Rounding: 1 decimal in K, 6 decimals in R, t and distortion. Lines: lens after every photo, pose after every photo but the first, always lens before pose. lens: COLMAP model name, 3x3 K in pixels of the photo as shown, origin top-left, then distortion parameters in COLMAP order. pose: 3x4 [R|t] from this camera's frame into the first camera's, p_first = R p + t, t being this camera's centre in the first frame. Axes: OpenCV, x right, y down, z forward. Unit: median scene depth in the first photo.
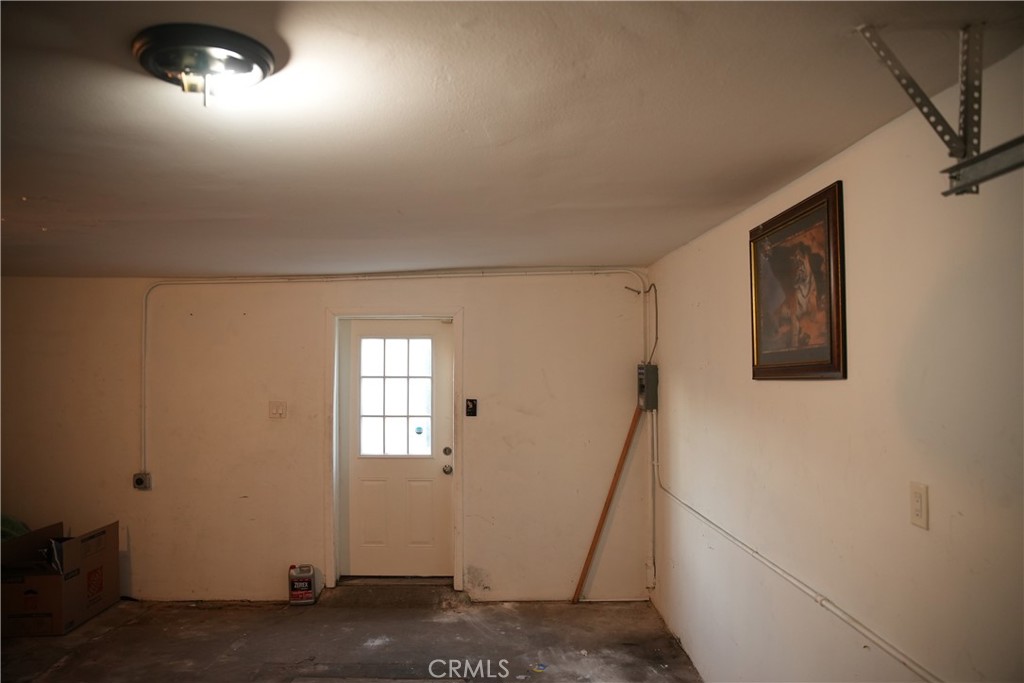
lens RADIAL K [[708.6, 0, 513.5], [0, 708.6, 341.6], [0, 0, 1]] dist [-0.137991, 0.103086]
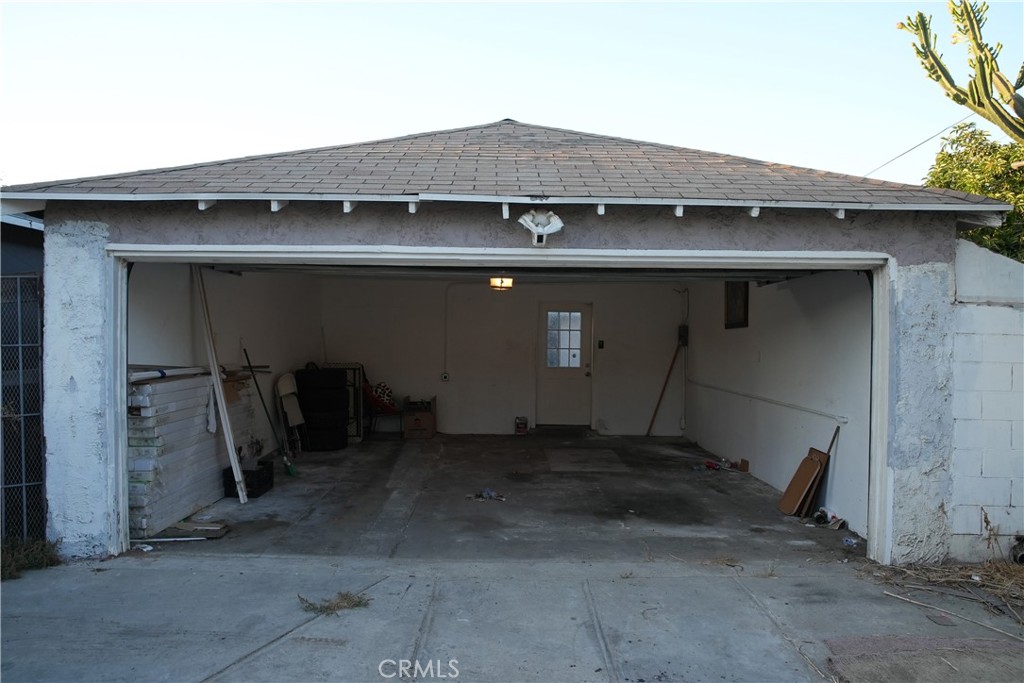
lens RADIAL K [[708.6, 0, 511.3], [0, 708.6, 340.9], [0, 0, 1]] dist [-0.137991, 0.103086]
pose [[0.999724, 0.015575, -0.017607, -0.302015], [-0.014855, 0.999078, 0.040270, -0.000721], [0.018218, -0.039997, 0.999034, -1.183737]]
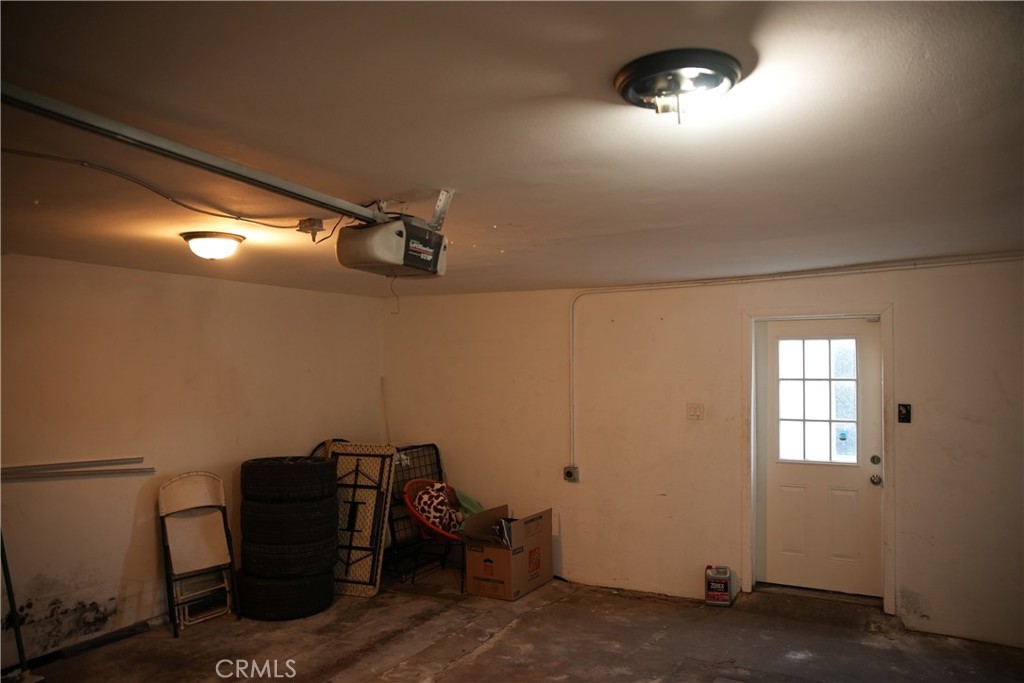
lens RADIAL K [[708.6, 0, 510.5], [0, 708.6, 338.5], [0, 0, 1]] dist [-0.137991, 0.103086]
pose [[0.852934, -0.021611, -0.521571, -0.031890], [0.017095, 0.999763, -0.013469, 0.000235], [0.521738, 0.002572, 0.853102, -0.016675]]
